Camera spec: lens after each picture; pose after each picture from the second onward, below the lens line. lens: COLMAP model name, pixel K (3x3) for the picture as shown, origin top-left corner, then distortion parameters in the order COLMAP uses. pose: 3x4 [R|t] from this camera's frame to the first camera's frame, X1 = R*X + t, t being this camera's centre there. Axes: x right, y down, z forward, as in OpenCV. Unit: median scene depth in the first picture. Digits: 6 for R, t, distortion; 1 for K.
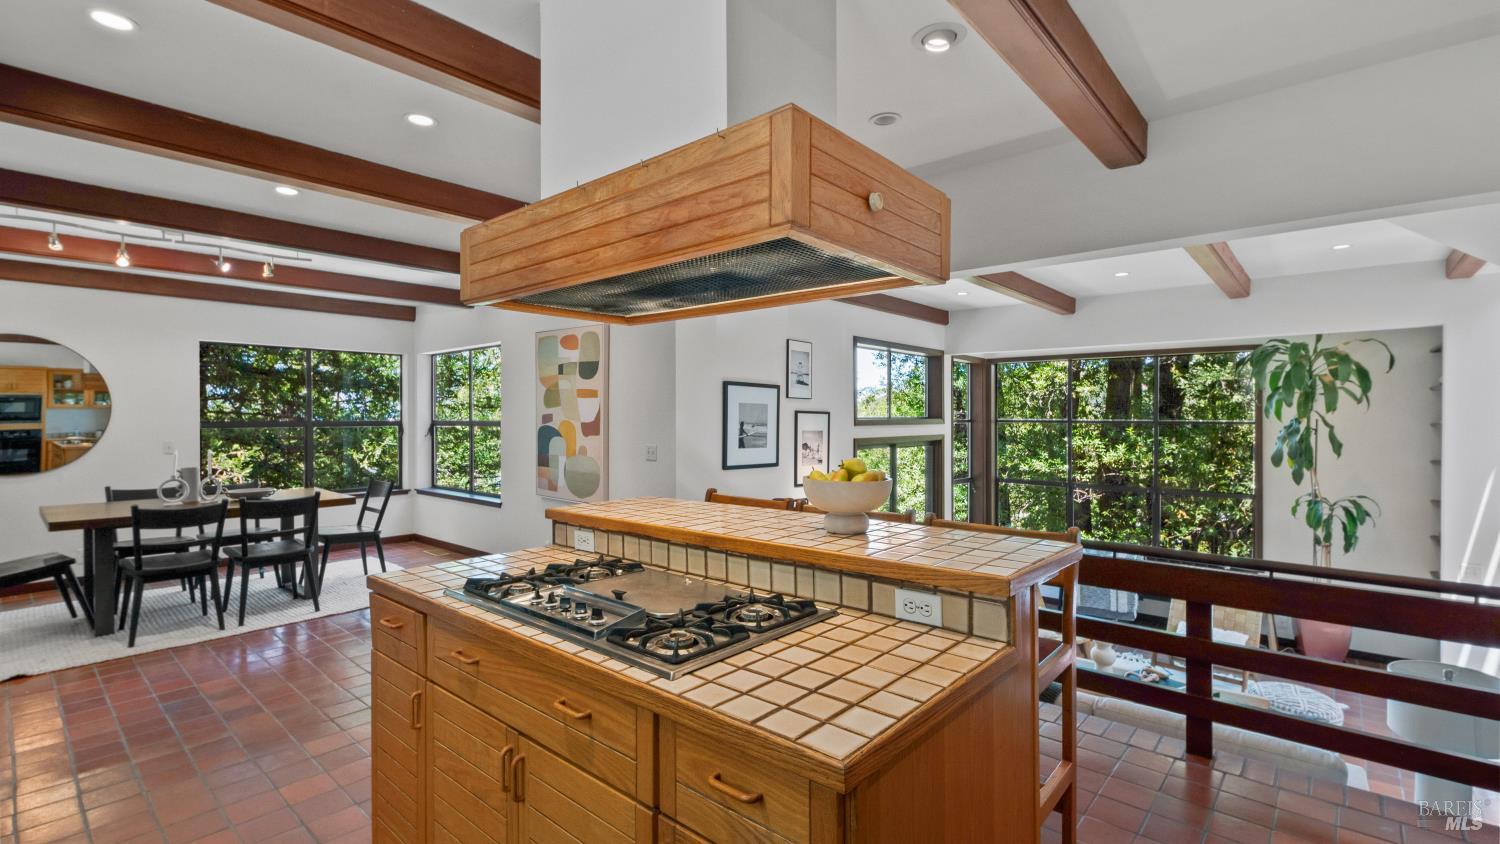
lens RADIAL K [[673.0, 0, 750.8], [0, 673.0, 417.5], [0, 0, 1]] dist [0.010807, -0.007245]
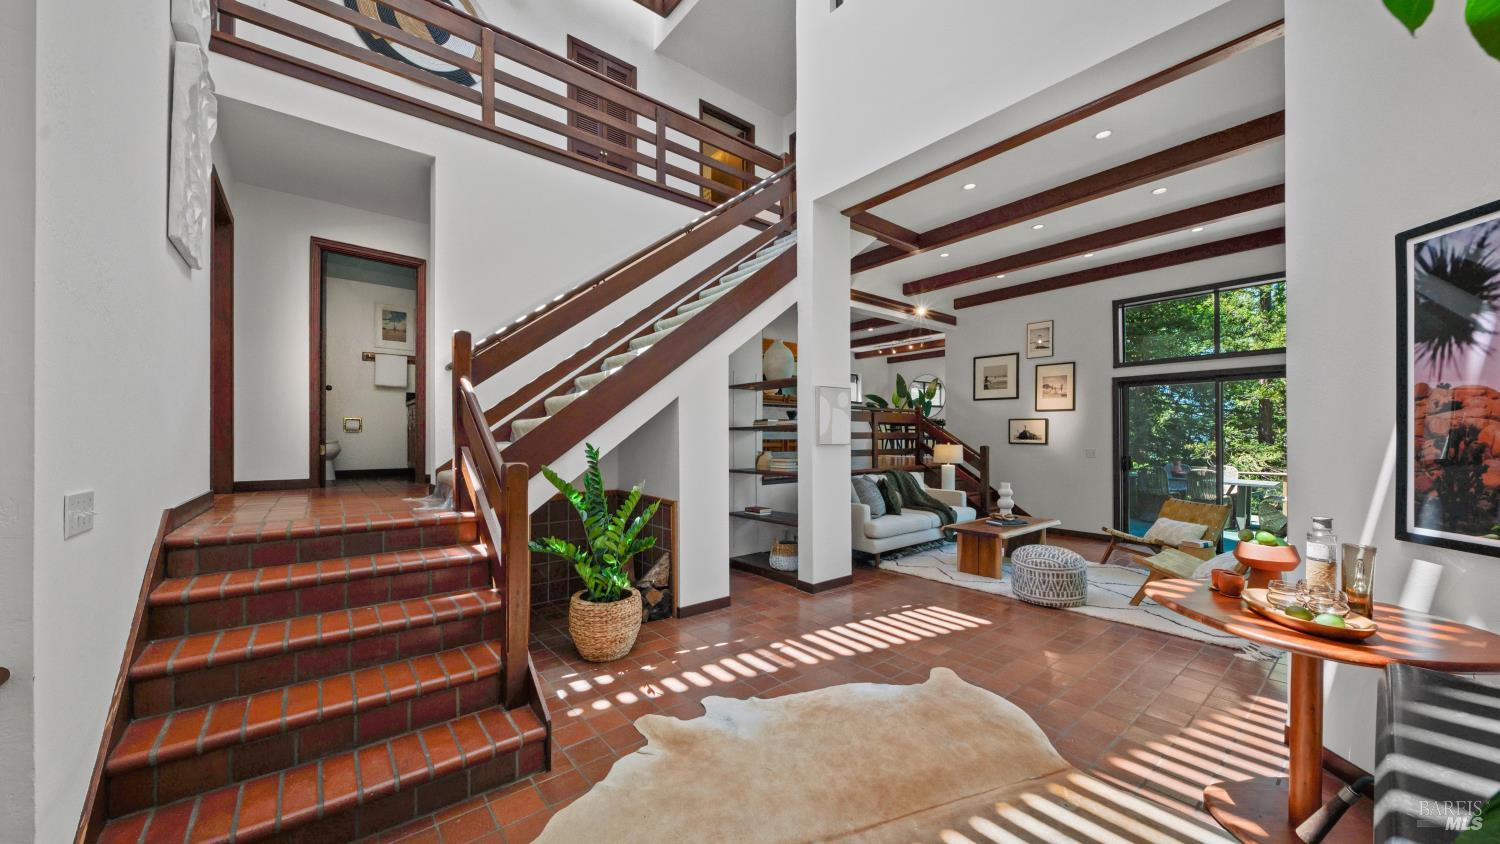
lens RADIAL K [[514.8, 0, 754.1], [0, 514.8, 427.8], [0, 0, 1]] dist [0.000392, -0.000074]
pose [[-0.166433, -0.016633, -0.985912, 1.498097], [0.000015, 0.999858, -0.016871, 0.173356], [0.986053, -0.002823, -0.166409, 0.556745]]
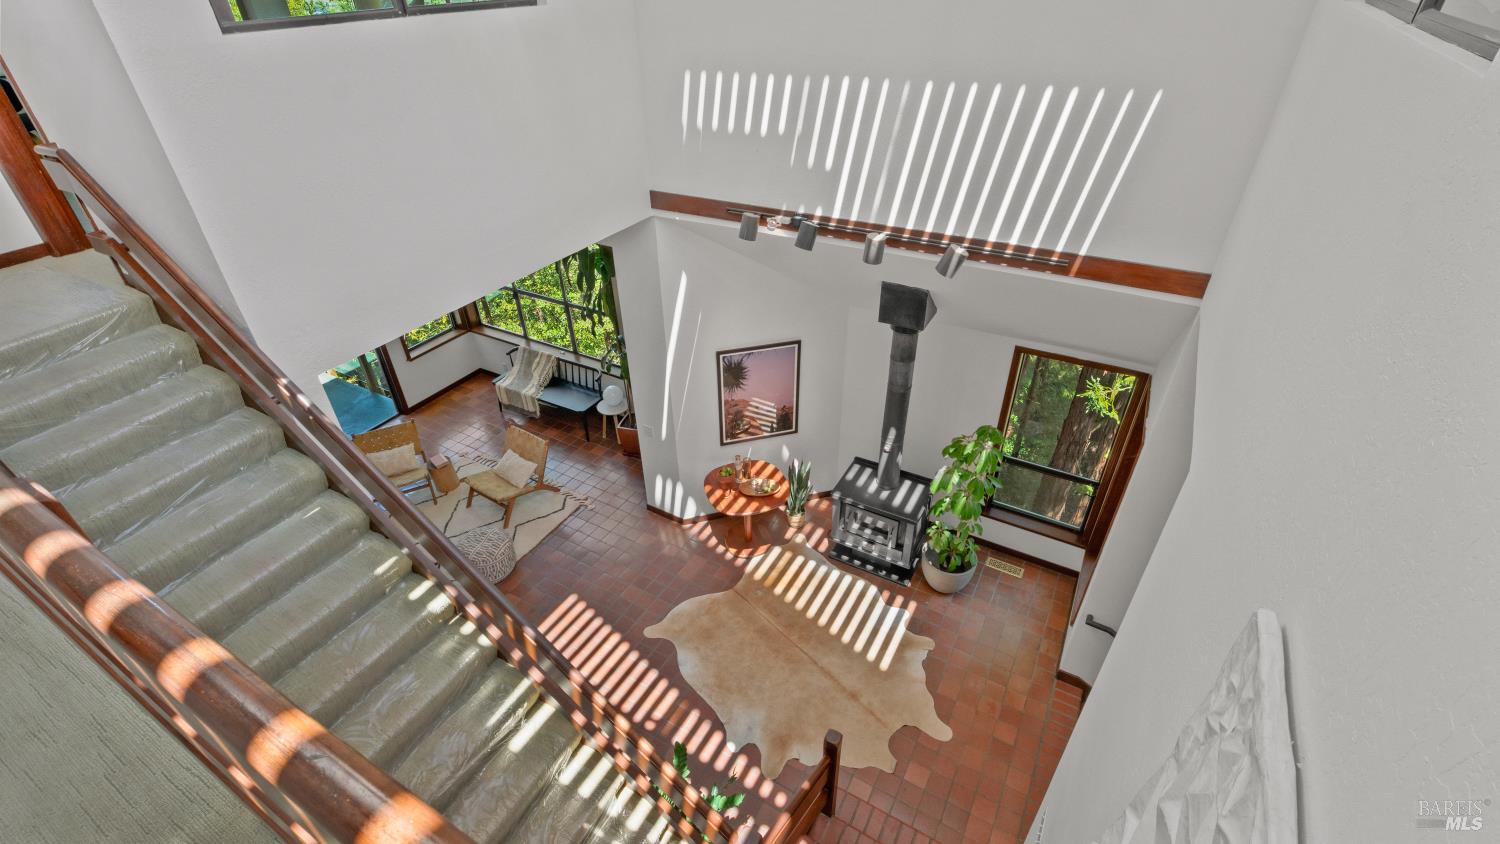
lens RADIAL K [[673.0, 0, 750.8], [0, 673.0, 417.5], [0, 0, 1]] dist [0.010807, -0.007245]
pose [[0.984252, -0.115952, 0.133430, 1.057147], [0.019484, 0.821373, 0.570059, -0.426461], [-0.175695, -0.558482, 0.810697, 0.000844]]
